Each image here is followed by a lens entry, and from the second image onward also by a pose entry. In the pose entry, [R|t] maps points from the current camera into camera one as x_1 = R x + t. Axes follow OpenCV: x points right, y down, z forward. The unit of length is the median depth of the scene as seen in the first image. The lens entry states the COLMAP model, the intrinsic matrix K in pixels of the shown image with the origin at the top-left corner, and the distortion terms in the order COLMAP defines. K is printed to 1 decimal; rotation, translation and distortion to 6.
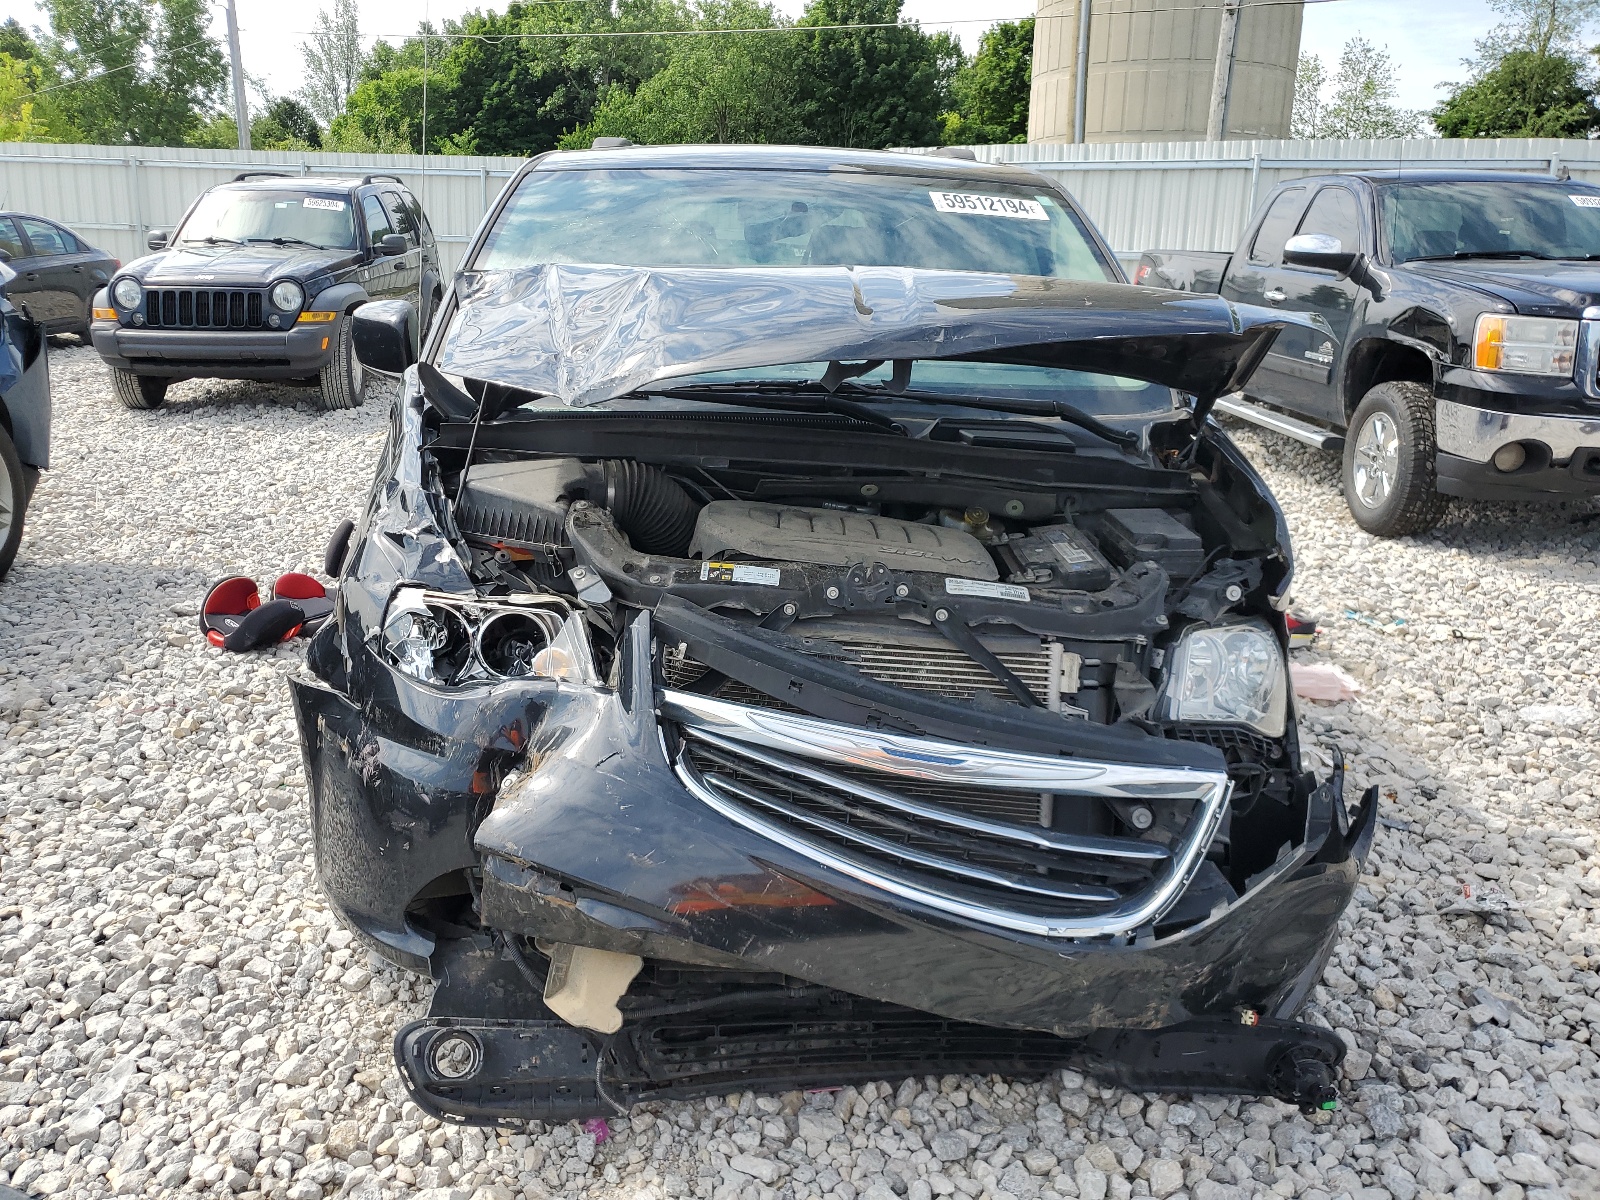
lens RADIAL K [[1223.8, 0, 800.0], [0, 1223.8, 600.0], [0, 0, 1]] dist [0.000072, -0.000002]
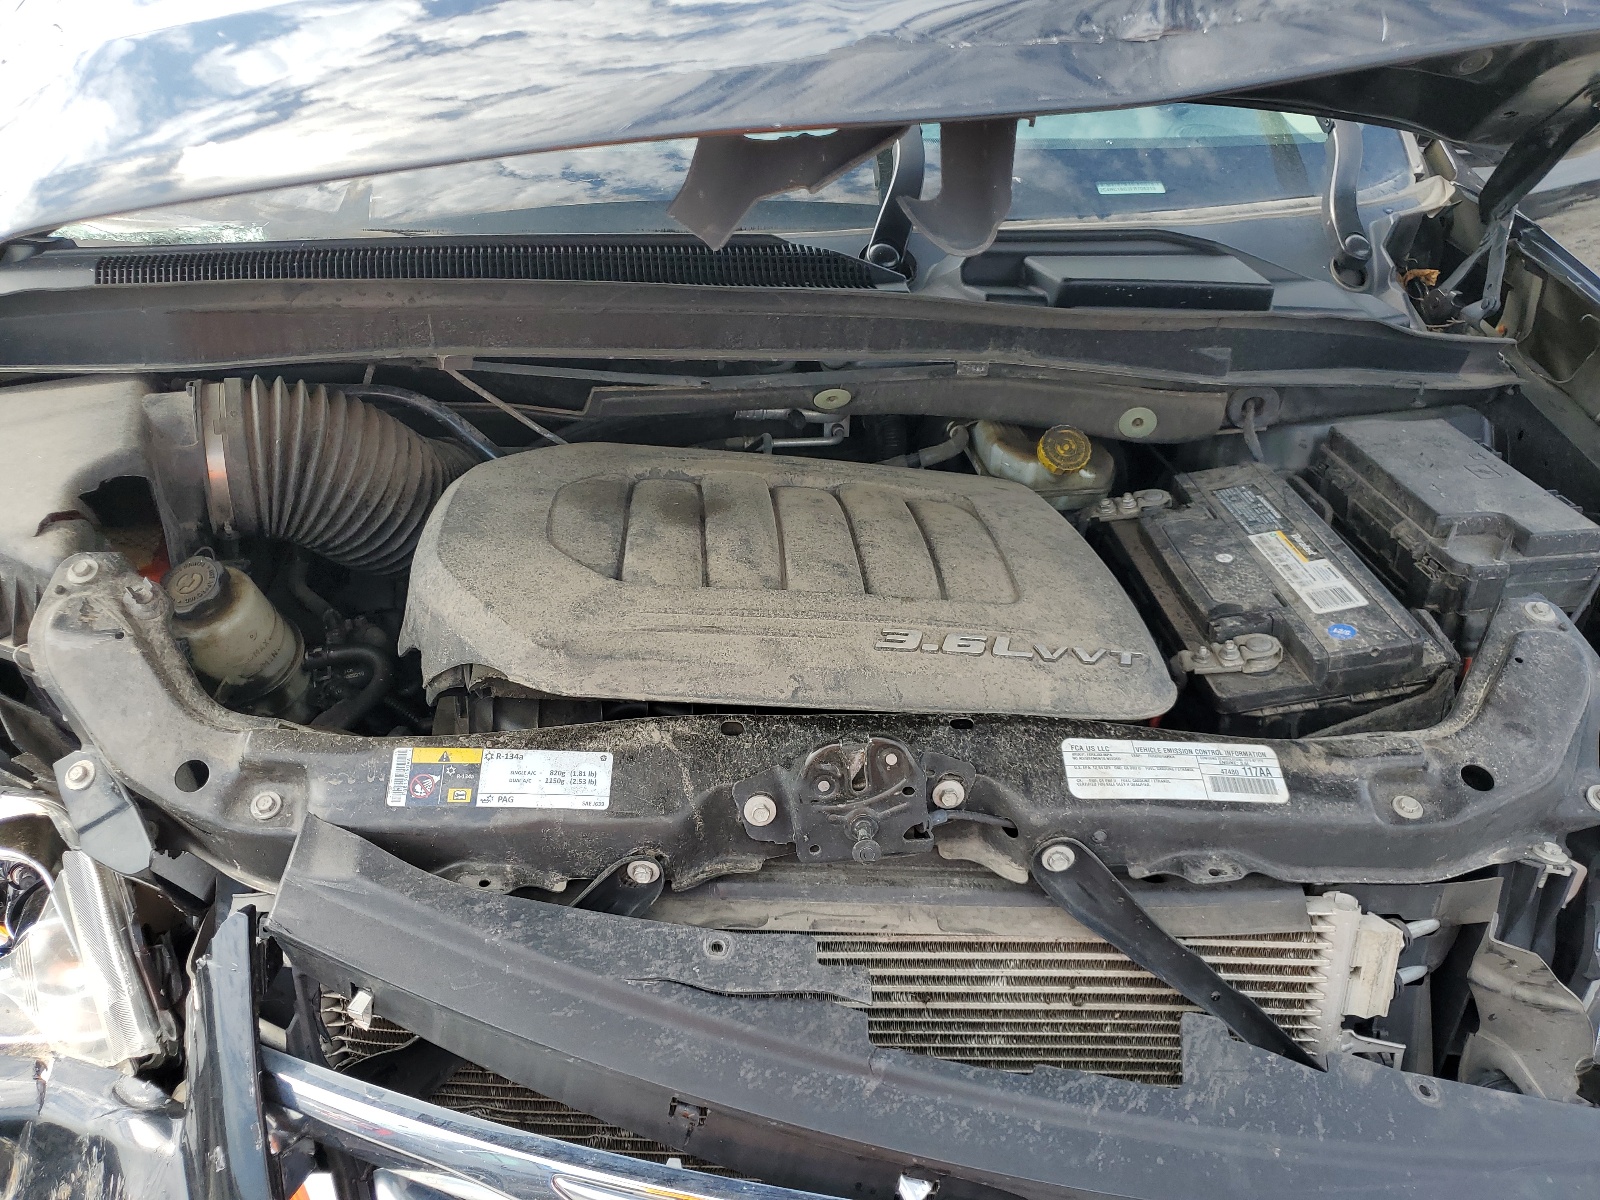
lens RADIAL K [[1196.7, 0, 748.7], [0, 1196.7, 601.5], [0, 0, 1]] dist [-0.042359, 0.000890]
pose [[0.999133, -0.038423, 0.016046, 0.019573], [0.033480, 0.970429, 0.239054, -0.150250], [-0.024756, -0.238309, 0.970874, 0.665490]]
